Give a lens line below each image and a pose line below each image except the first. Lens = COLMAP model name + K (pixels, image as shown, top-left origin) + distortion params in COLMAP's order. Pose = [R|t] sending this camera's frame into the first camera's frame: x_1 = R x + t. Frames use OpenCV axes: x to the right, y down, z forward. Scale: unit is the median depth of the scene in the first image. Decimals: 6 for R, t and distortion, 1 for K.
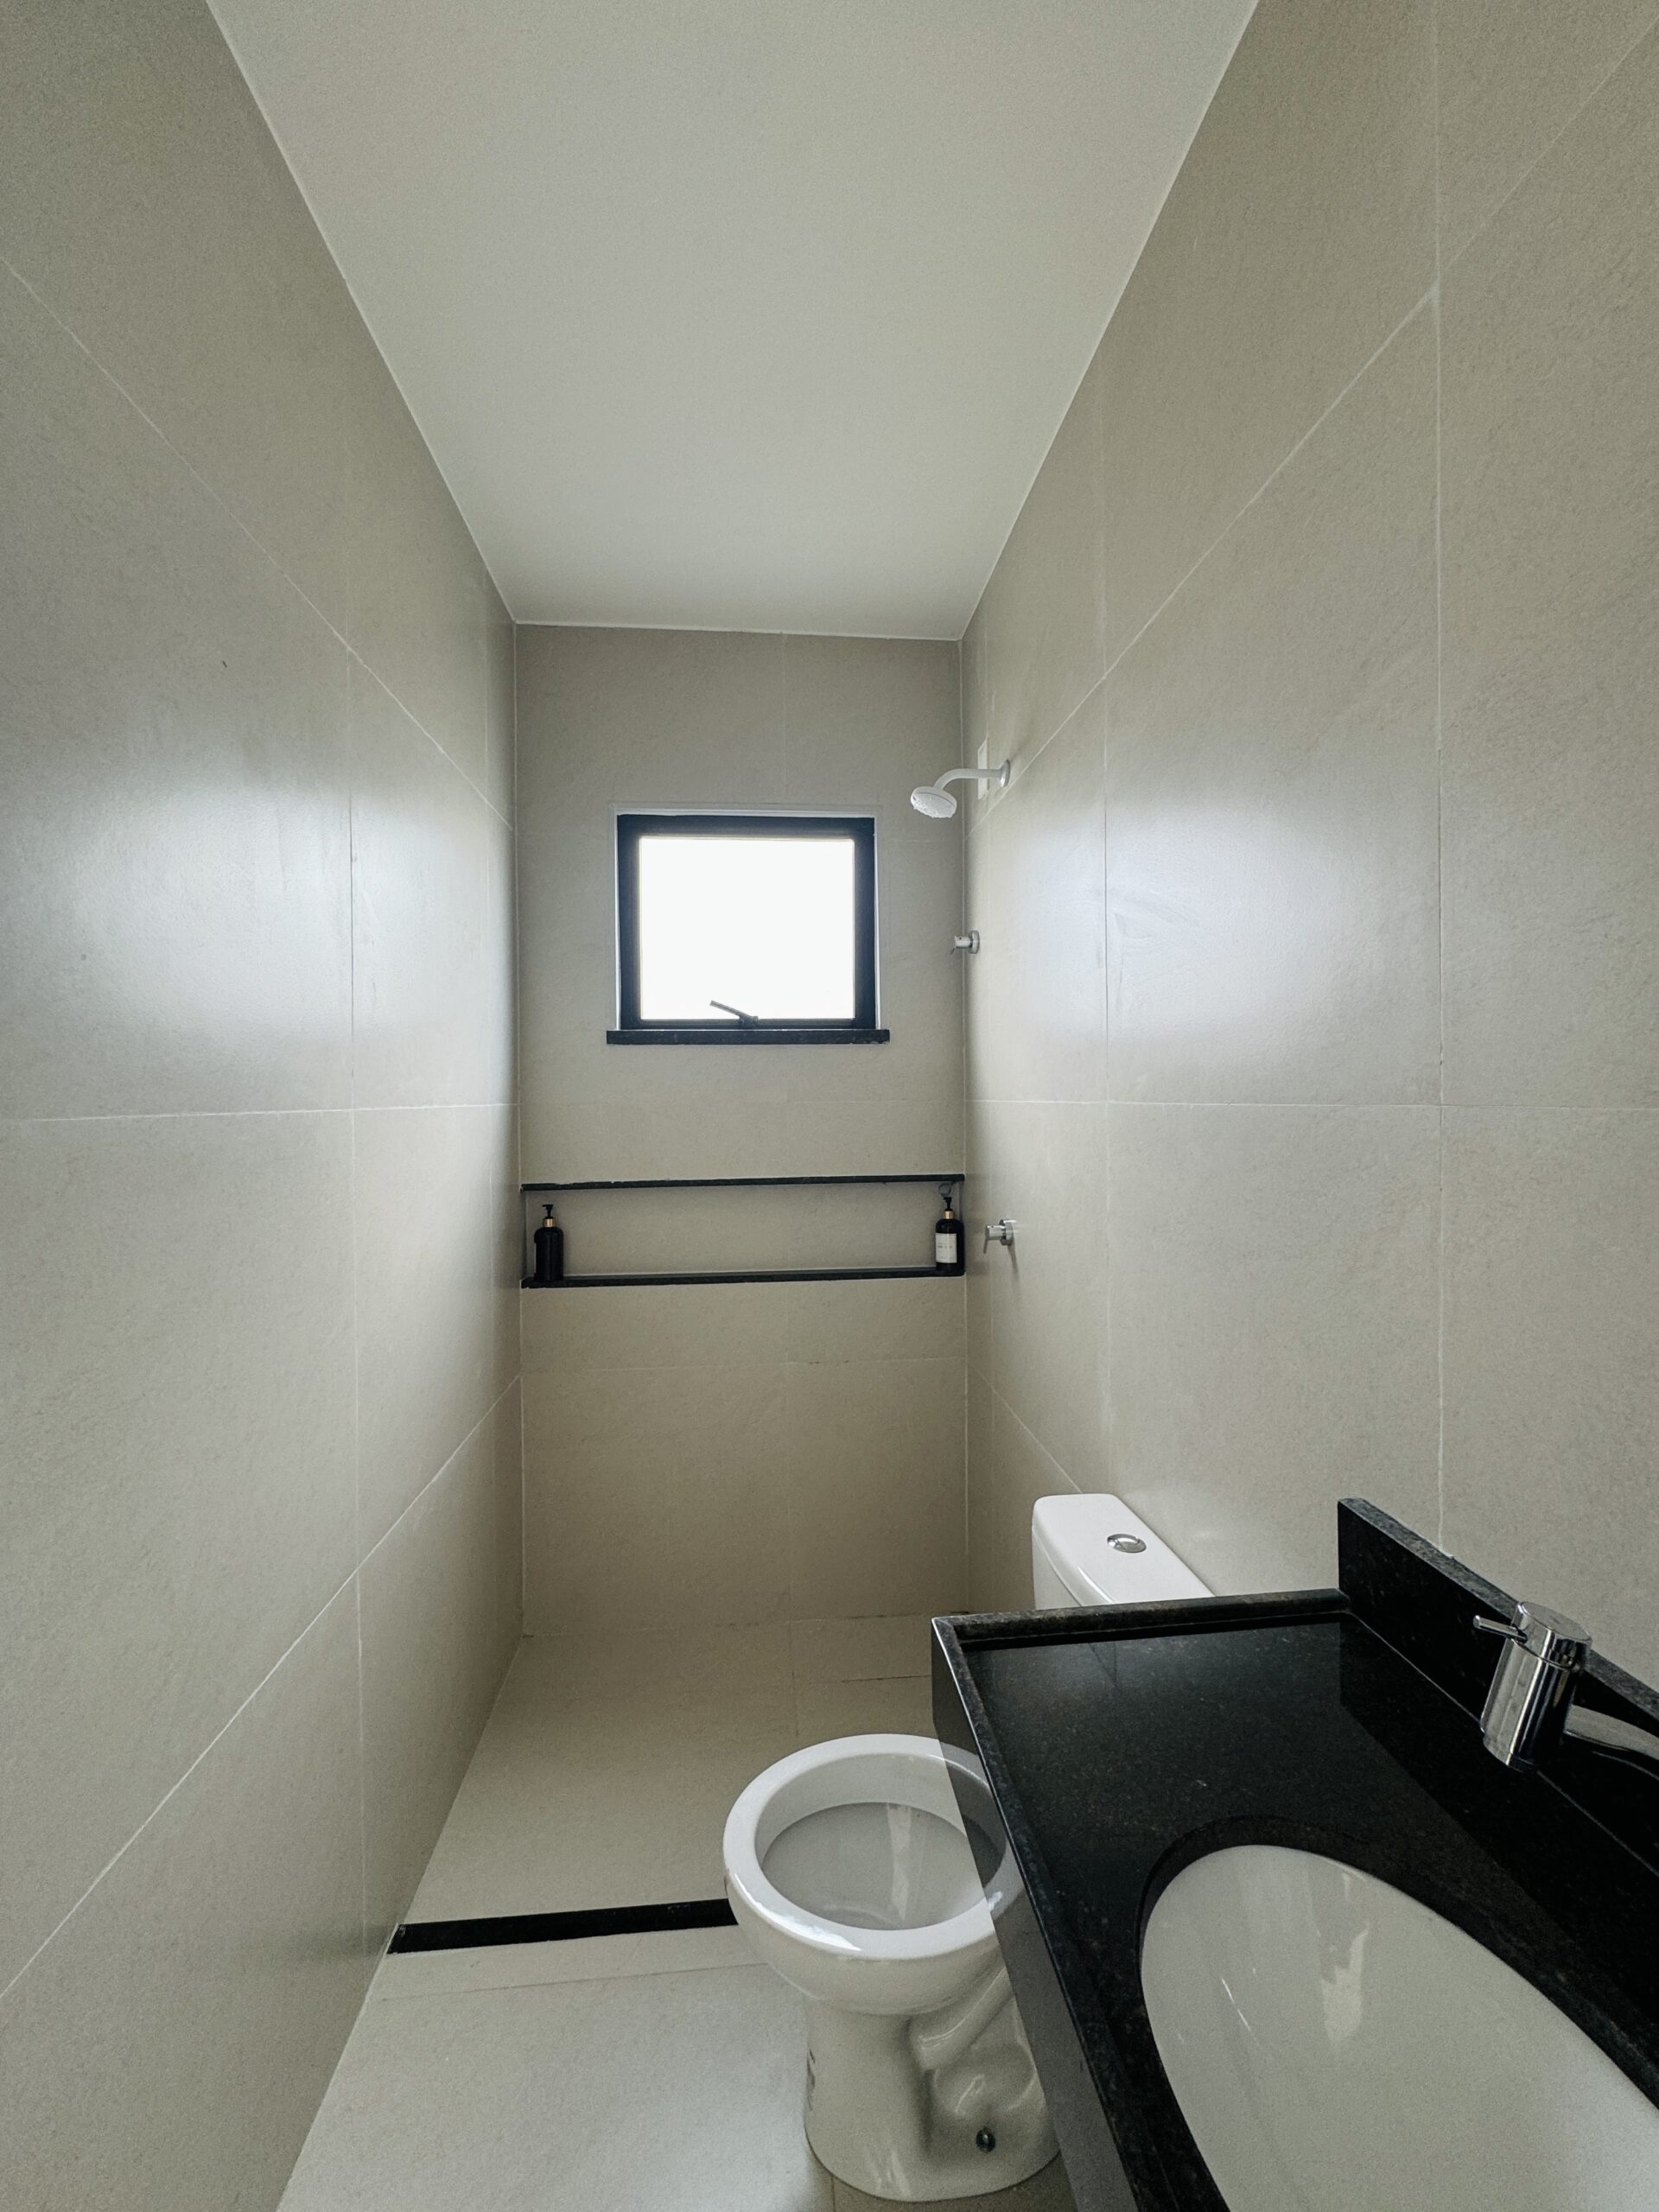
lens RADIAL K [[883.1, 0, 831.0], [0, 883.1, 1106.7], [0, 0, 1]] dist [-0.002563, 0.000166]
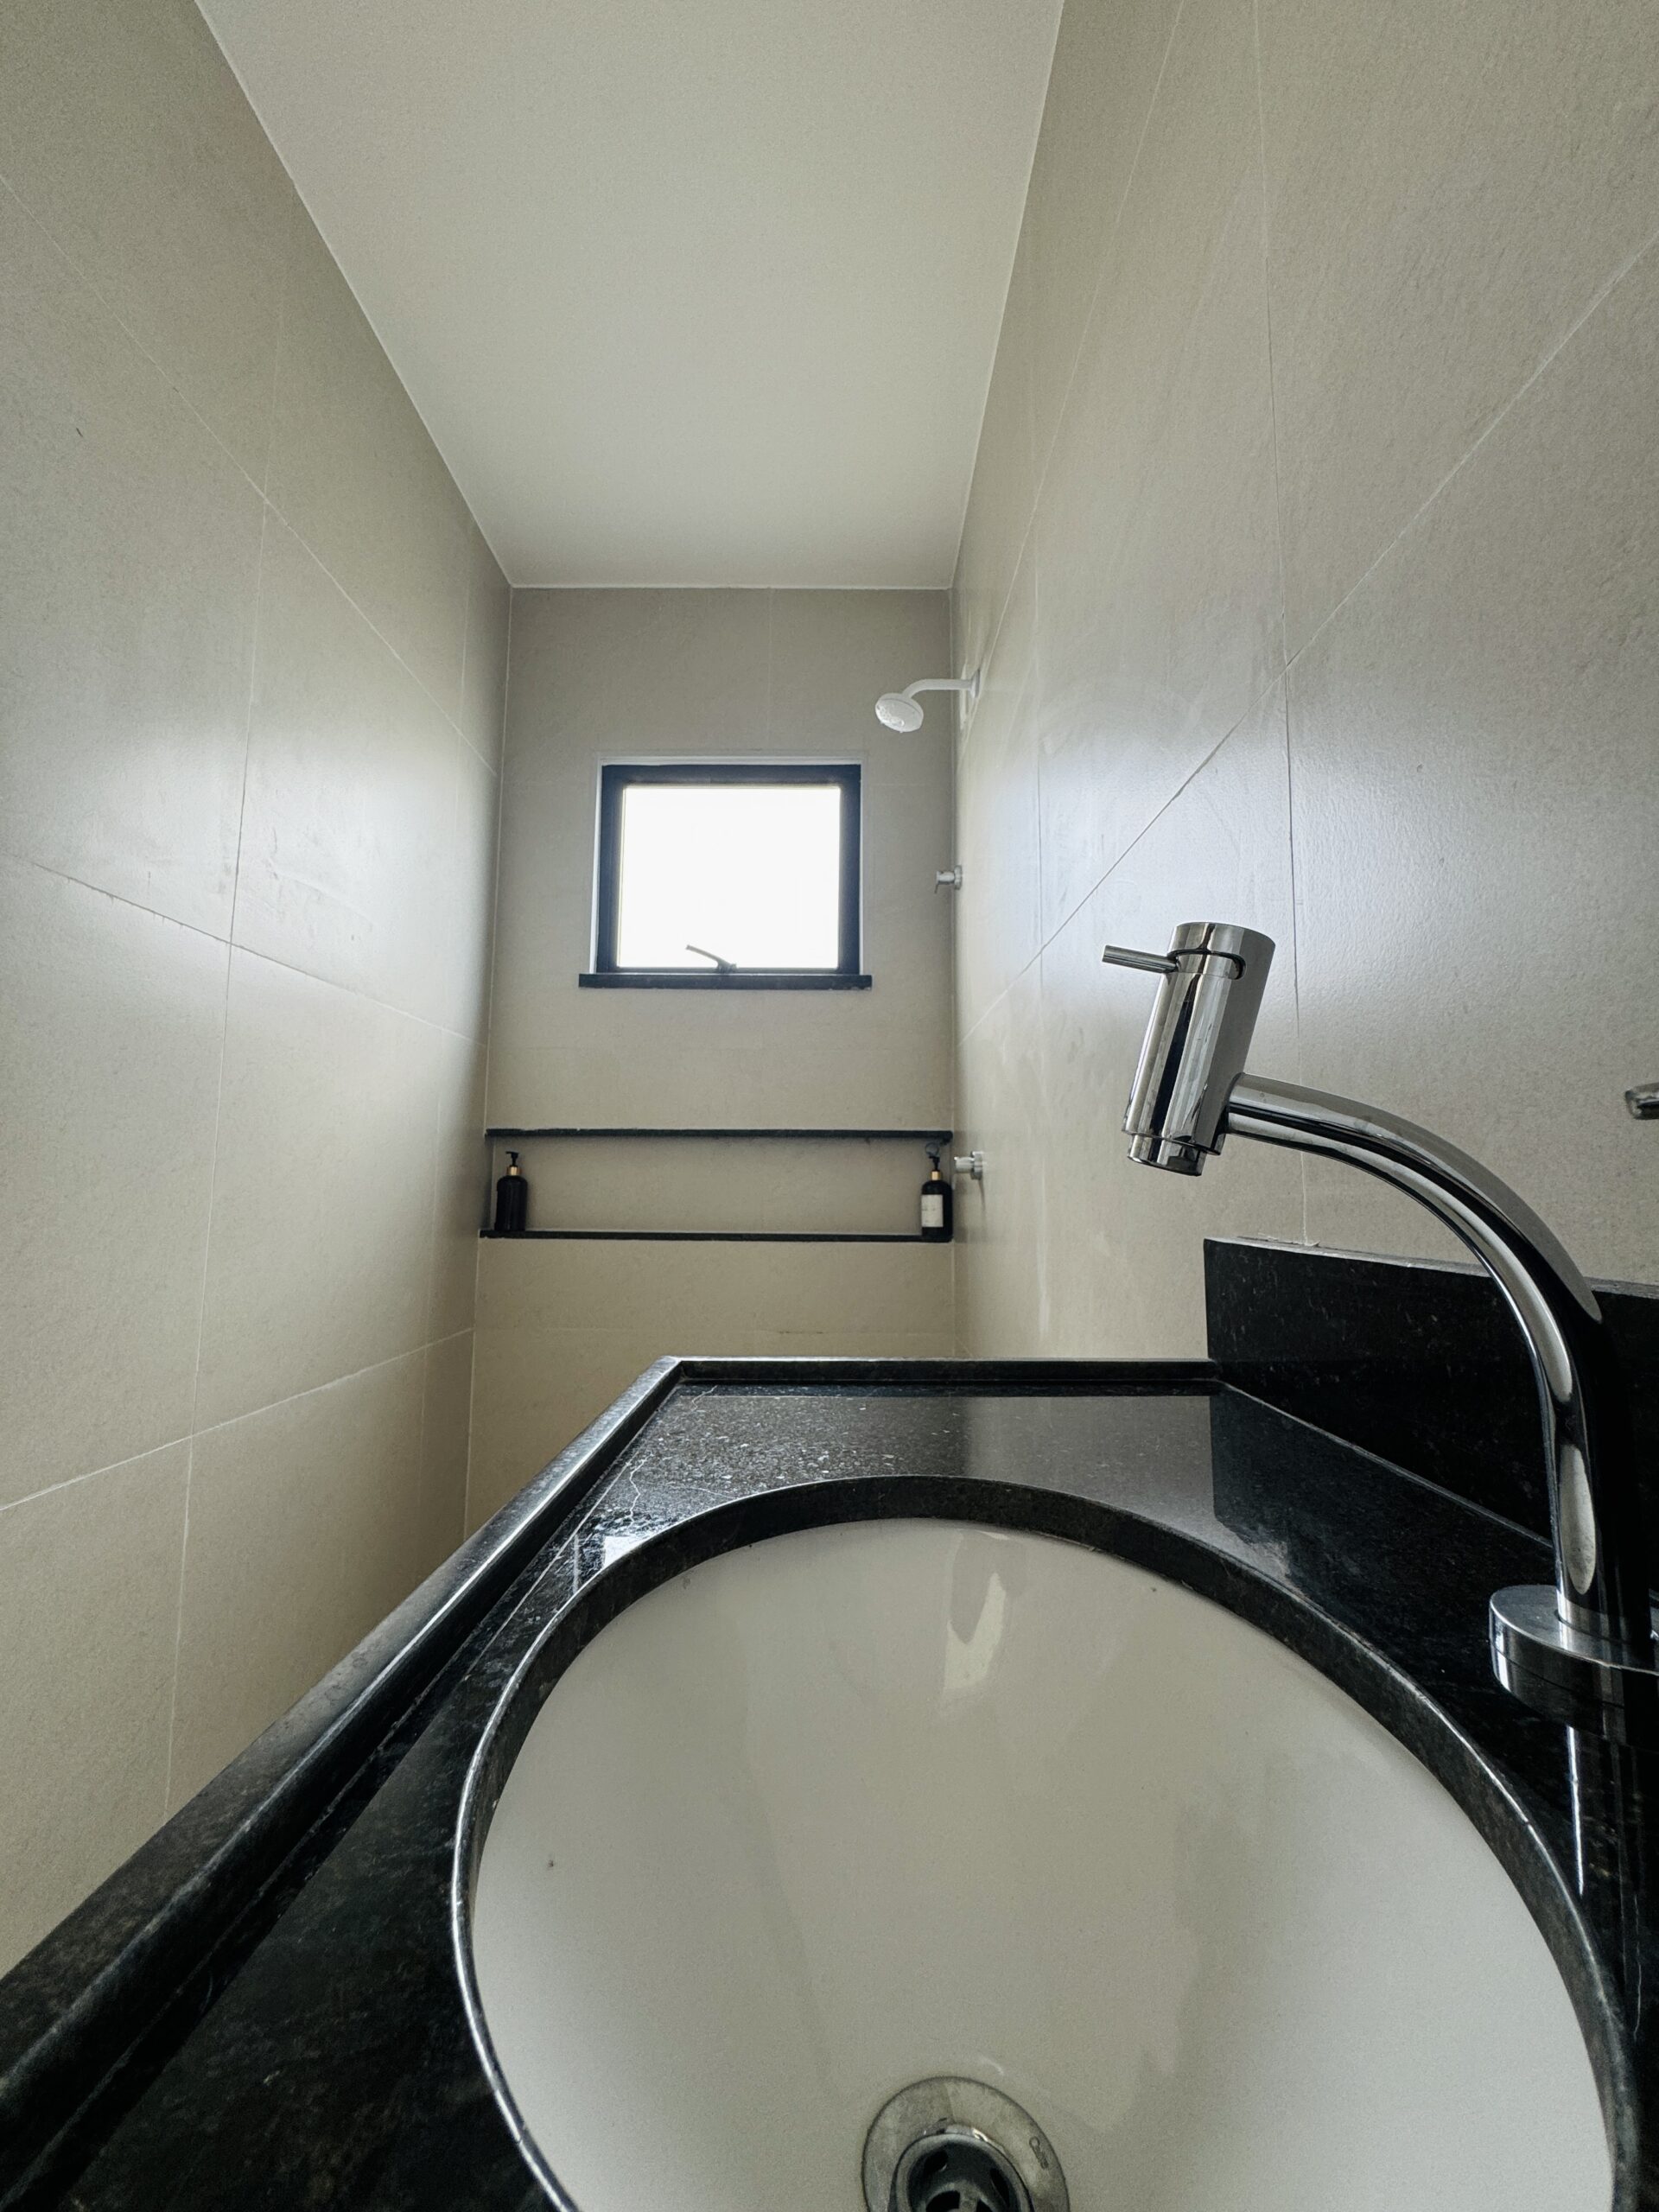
lens RADIAL K [[883.1, 0, 831.0], [0, 883.1, 1106.7], [0, 0, 1]] dist [-0.002563, 0.000166]
pose [[0.994149, 0.008740, -0.107665, 0.126879], [-0.020739, 0.993623, -0.110833, 0.160029], [0.106009, 0.112418, 0.987990, 0.078567]]
